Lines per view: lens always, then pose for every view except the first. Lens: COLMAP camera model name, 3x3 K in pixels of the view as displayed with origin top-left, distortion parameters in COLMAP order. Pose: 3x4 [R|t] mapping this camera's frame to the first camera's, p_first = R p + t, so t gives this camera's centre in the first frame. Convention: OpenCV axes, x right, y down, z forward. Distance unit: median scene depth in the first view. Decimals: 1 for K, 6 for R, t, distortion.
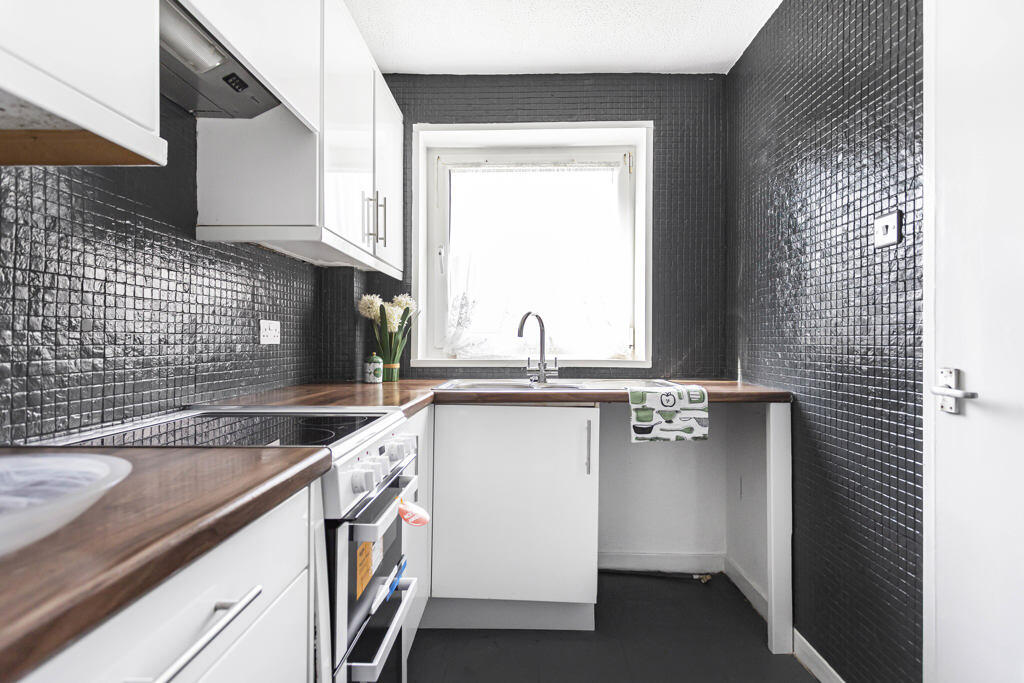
lens RADIAL K [[502.5, 0, 512.0], [0, 502.5, 341.5], [0, 0, 1]] dist [-0.000360, 0.000371]
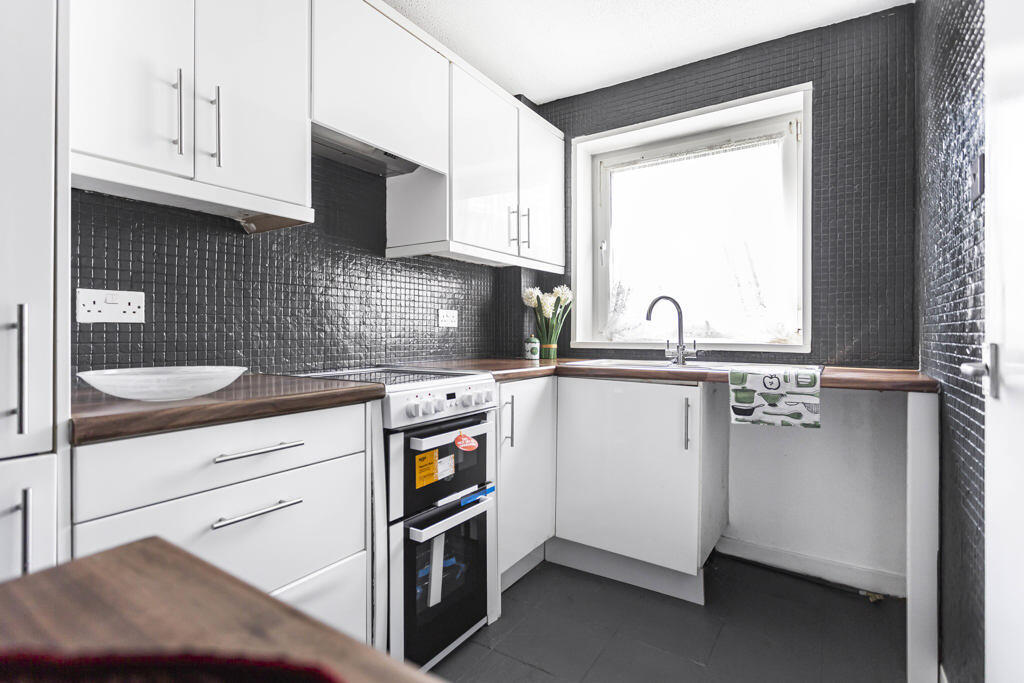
lens RADIAL K [[494.2, 0, 510.1], [0, 494.2, 334.8], [0, 0, 1]] dist [-0.000846, 0.000311]
pose [[0.850806, 0.002012, -0.525477, 0.355892], [-0.000392, 0.999995, 0.003193, 0.021080], [0.525480, -0.002511, 0.850802, -0.061302]]
